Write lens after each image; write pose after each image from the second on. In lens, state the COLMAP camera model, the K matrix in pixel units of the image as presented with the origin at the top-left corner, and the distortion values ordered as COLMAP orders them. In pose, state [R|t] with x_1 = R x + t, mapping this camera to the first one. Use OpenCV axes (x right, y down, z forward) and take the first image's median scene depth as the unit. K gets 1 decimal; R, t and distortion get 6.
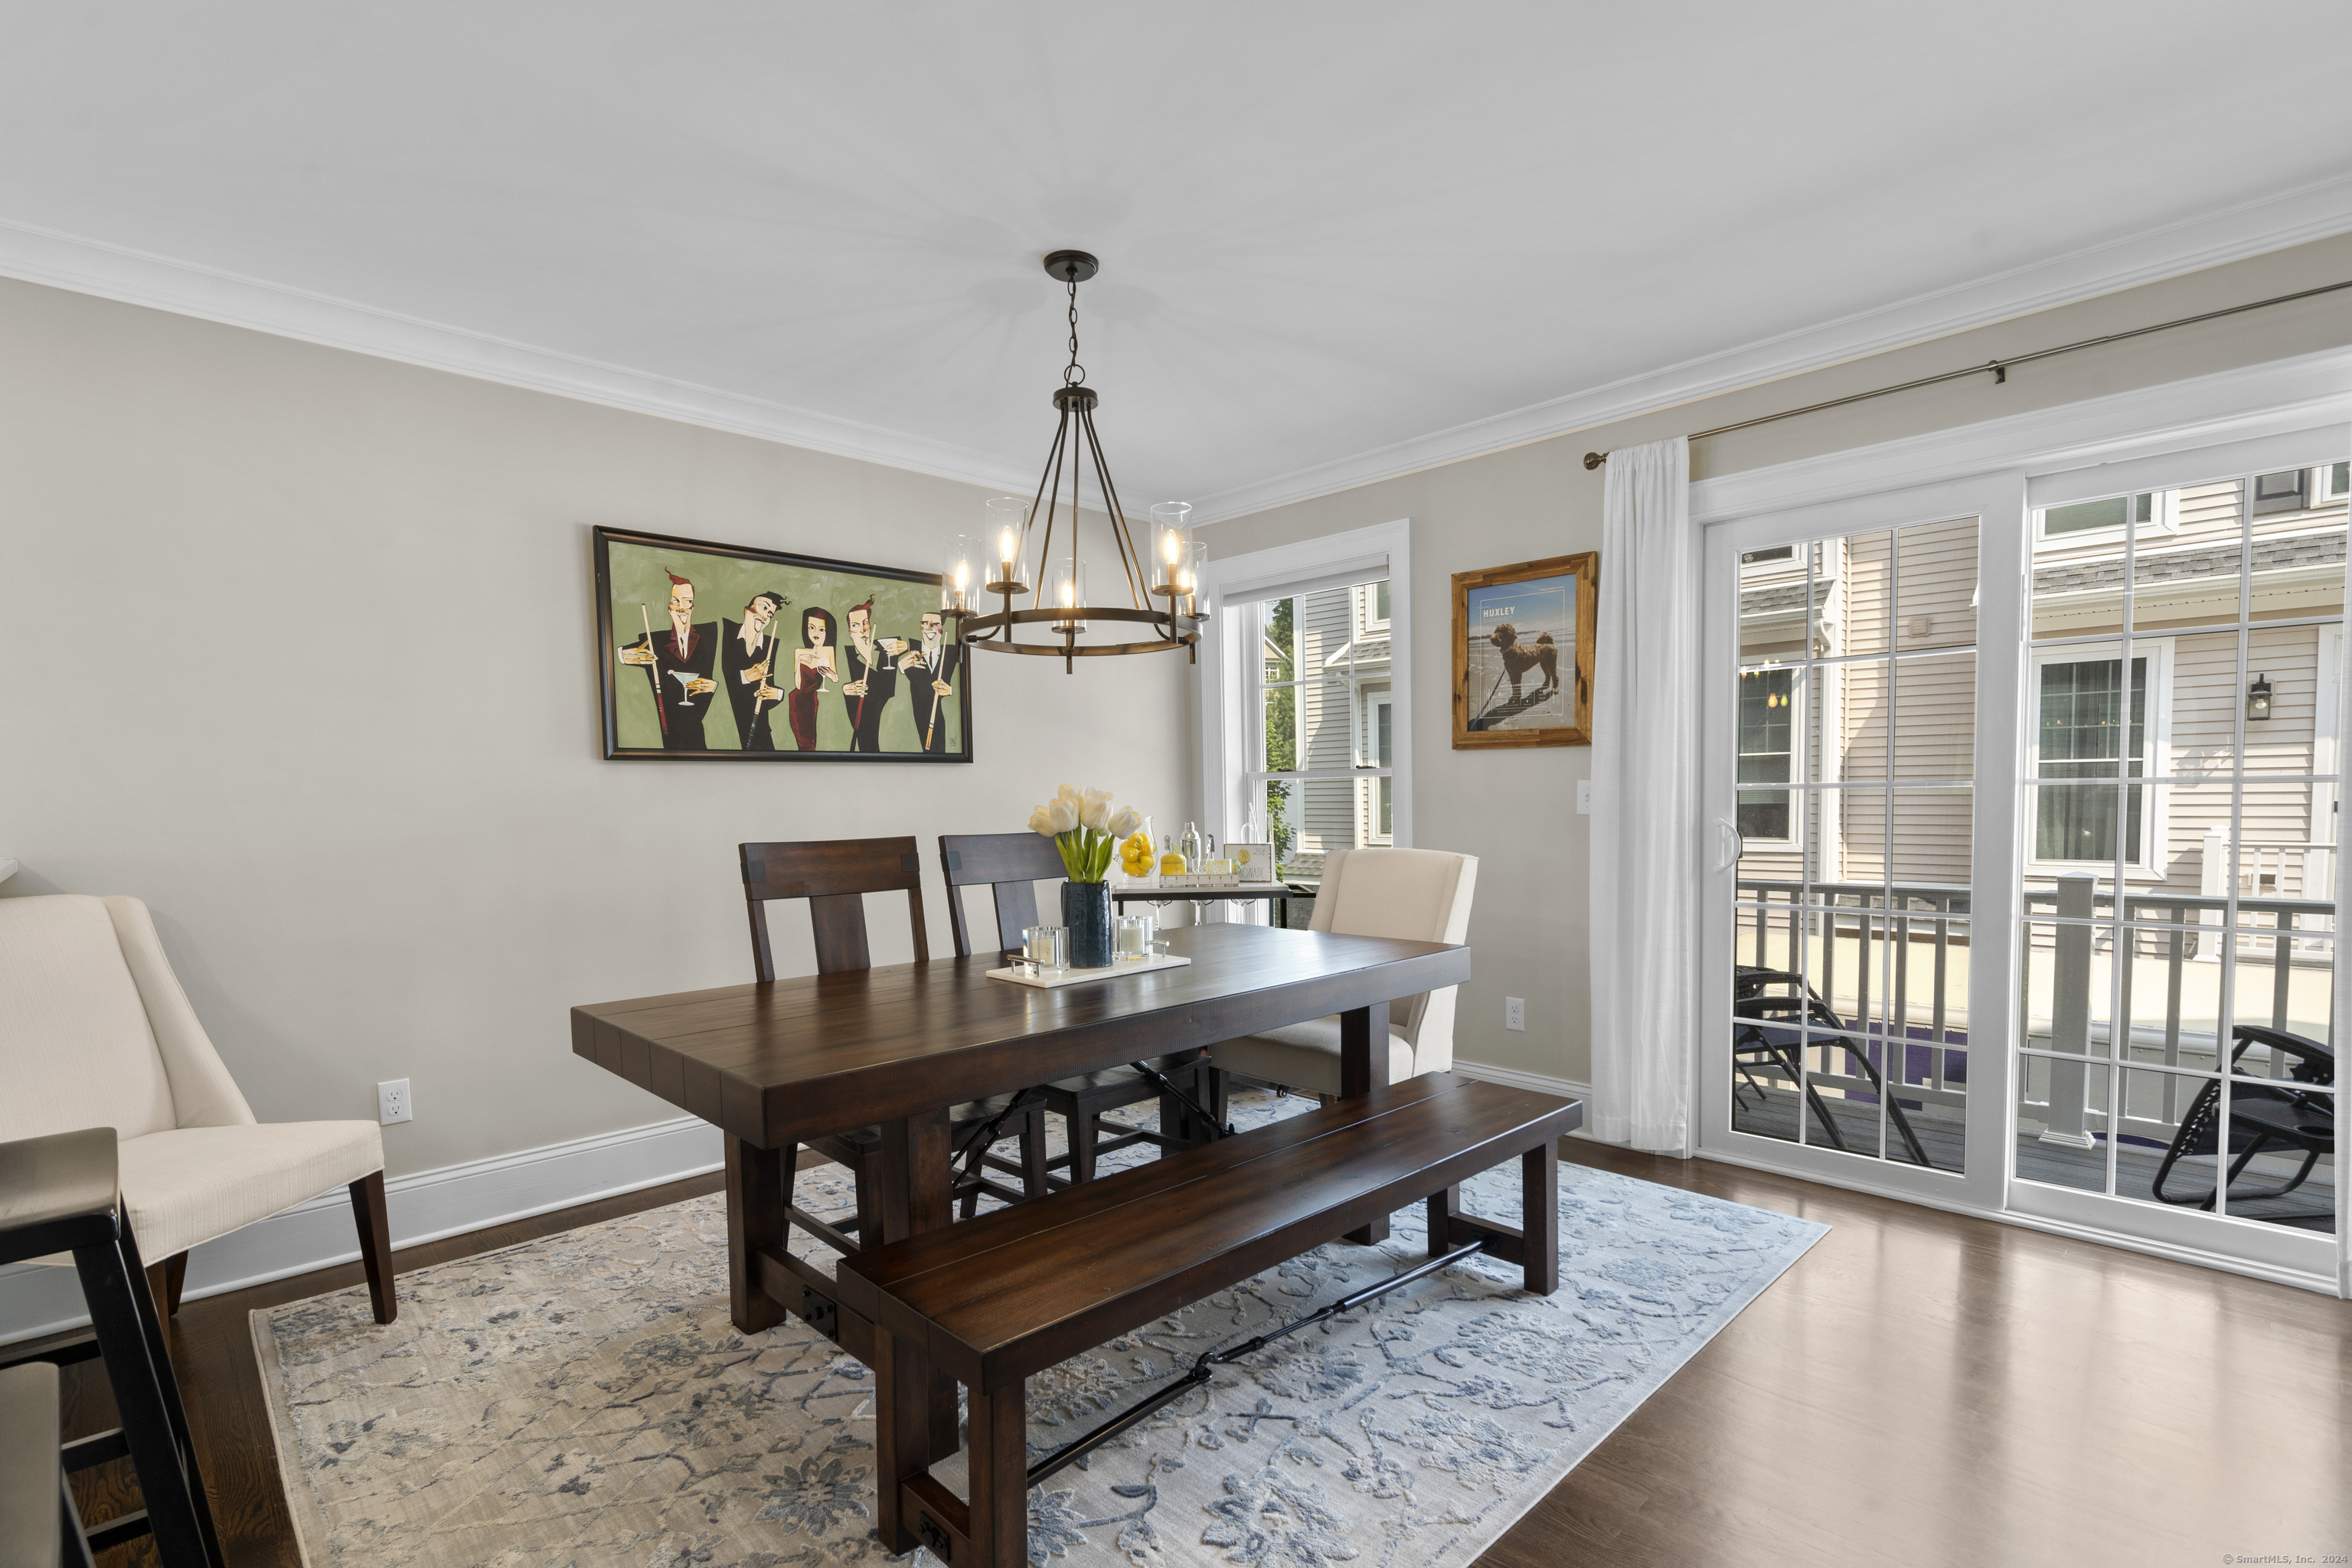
lens RADIAL K [[1079.9, 0, 1148.6], [0, 1079.9, 876.1], [0, 0, 1]] dist [-0.007896, 0.004472]
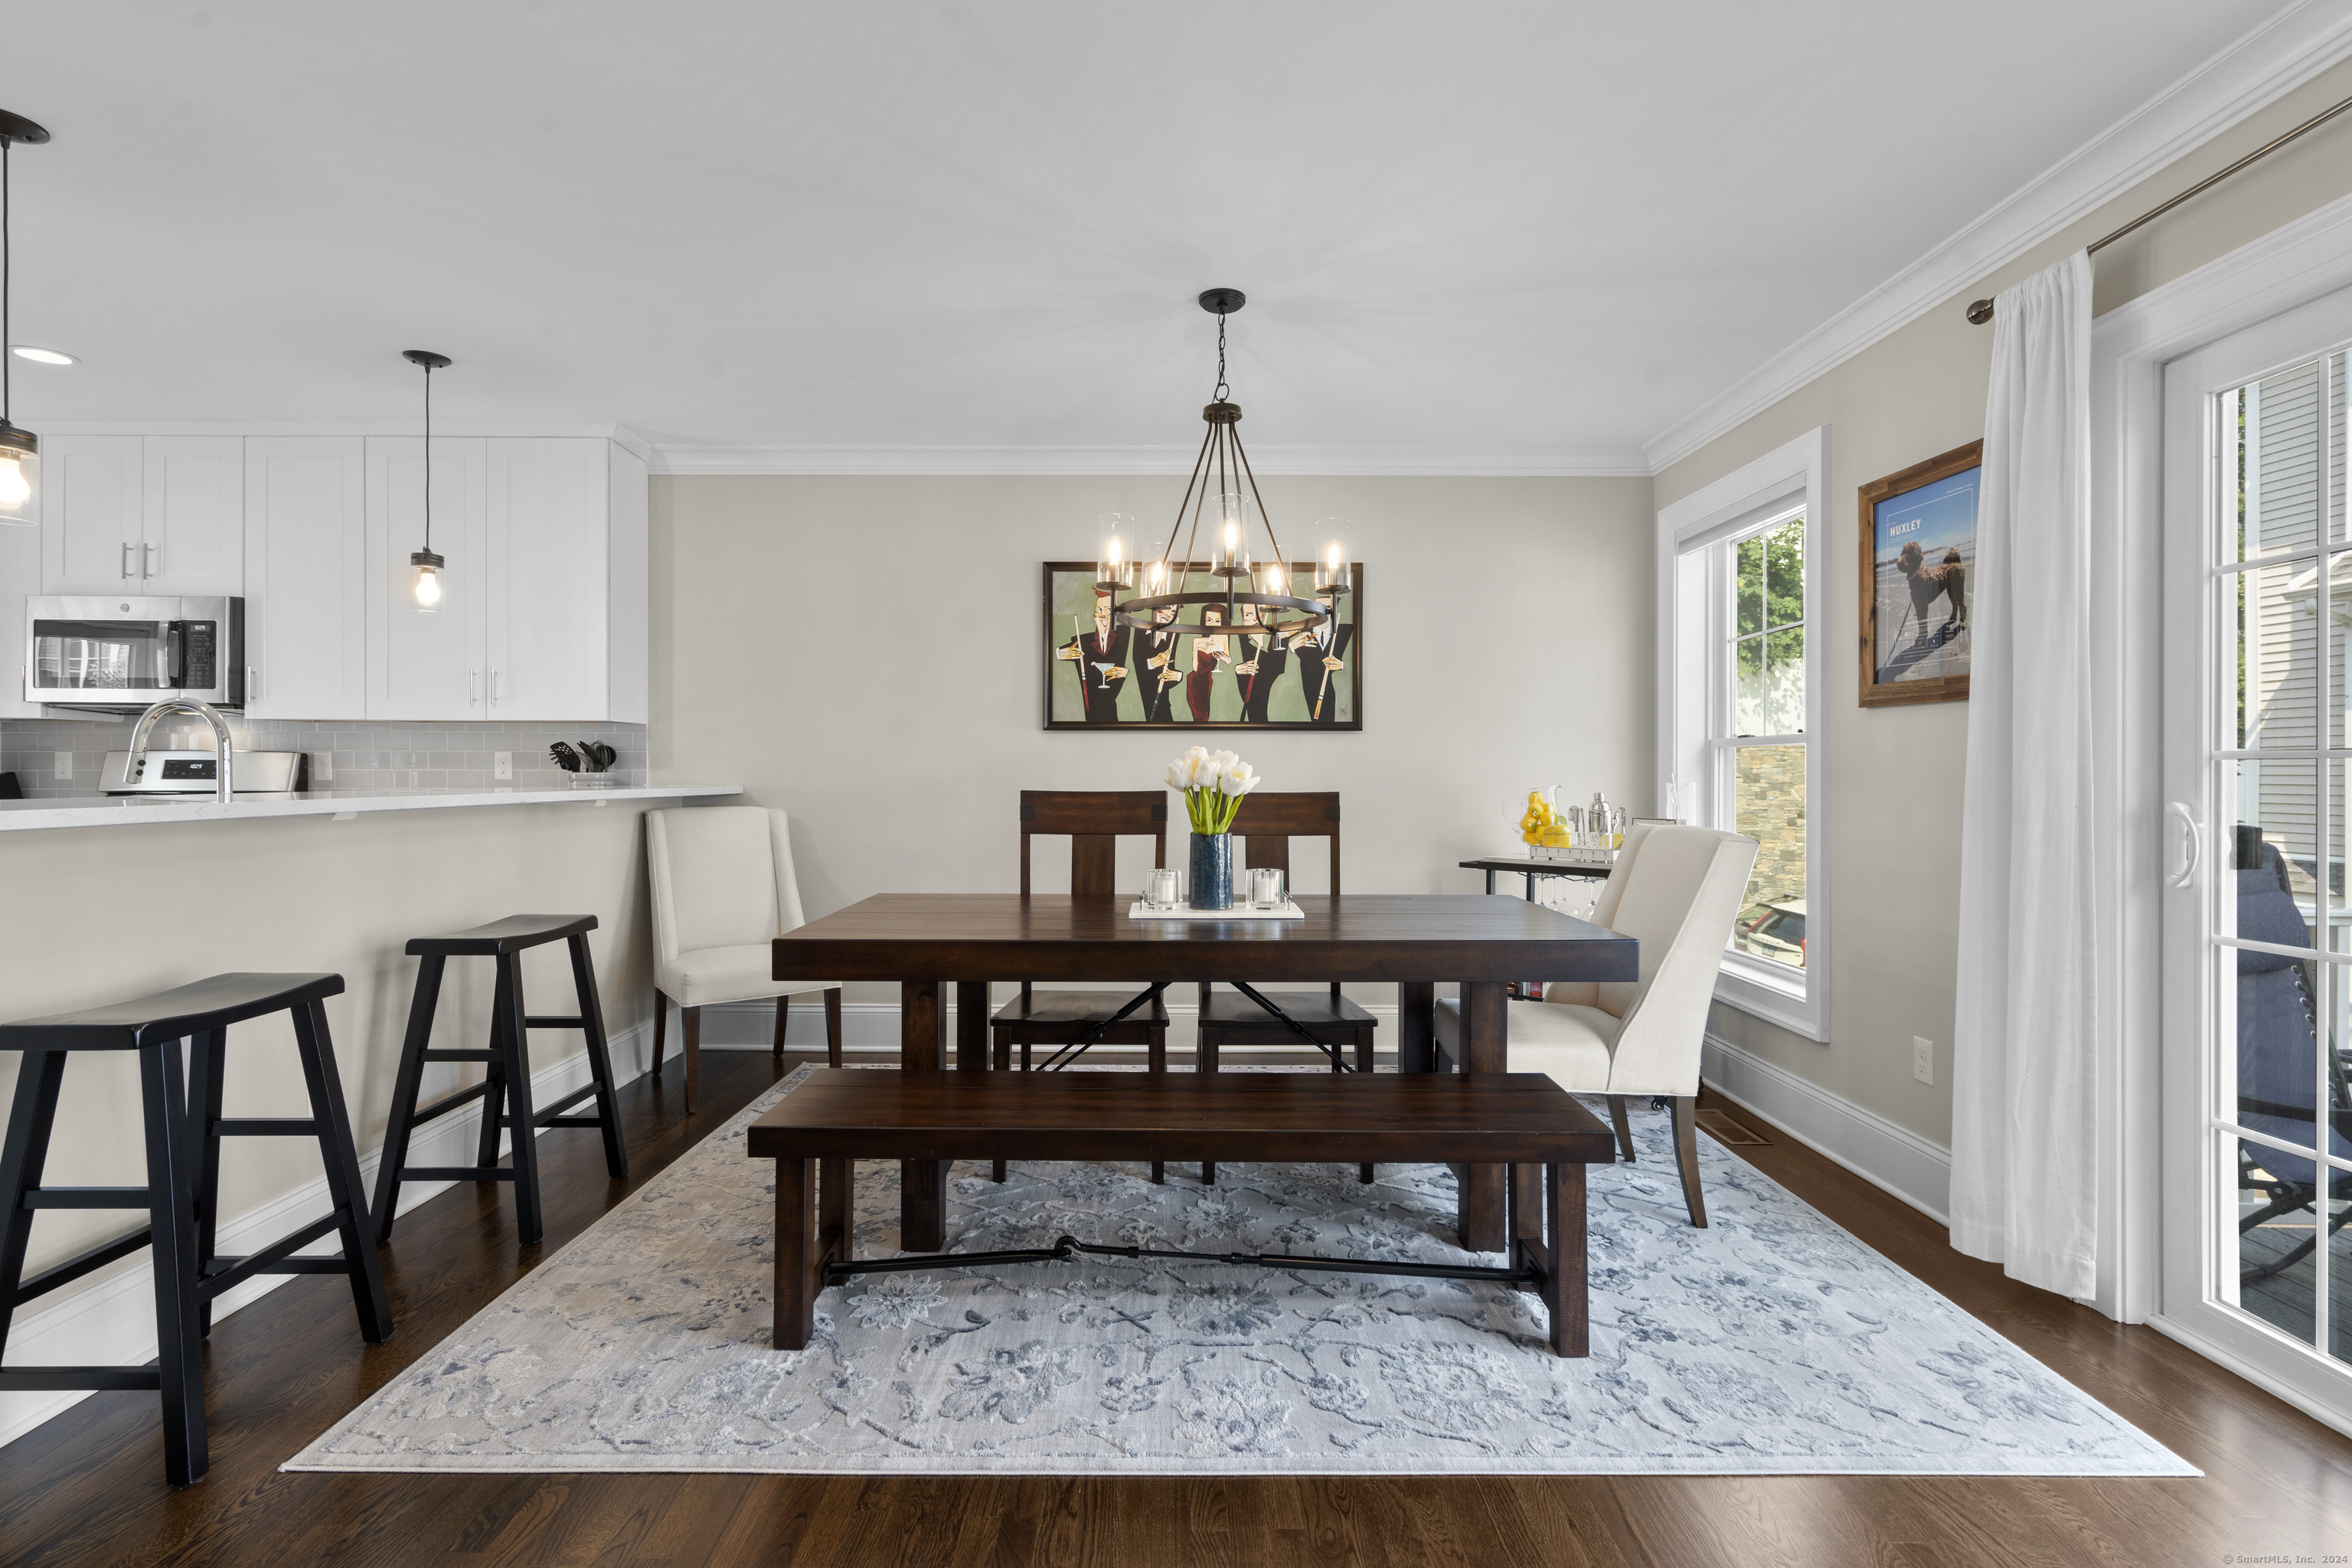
lens RADIAL K [[1079.9, 0, 1171.9], [0, 1079.9, 780.1], [0, 0, 1]] dist [-0.007896, 0.004472]
pose [[0.732512, 0.020886, -0.680434, 0.495575], [-0.065429, 0.997062, -0.039831, -0.001358], [0.677603, 0.073697, 0.731726, 0.105800]]
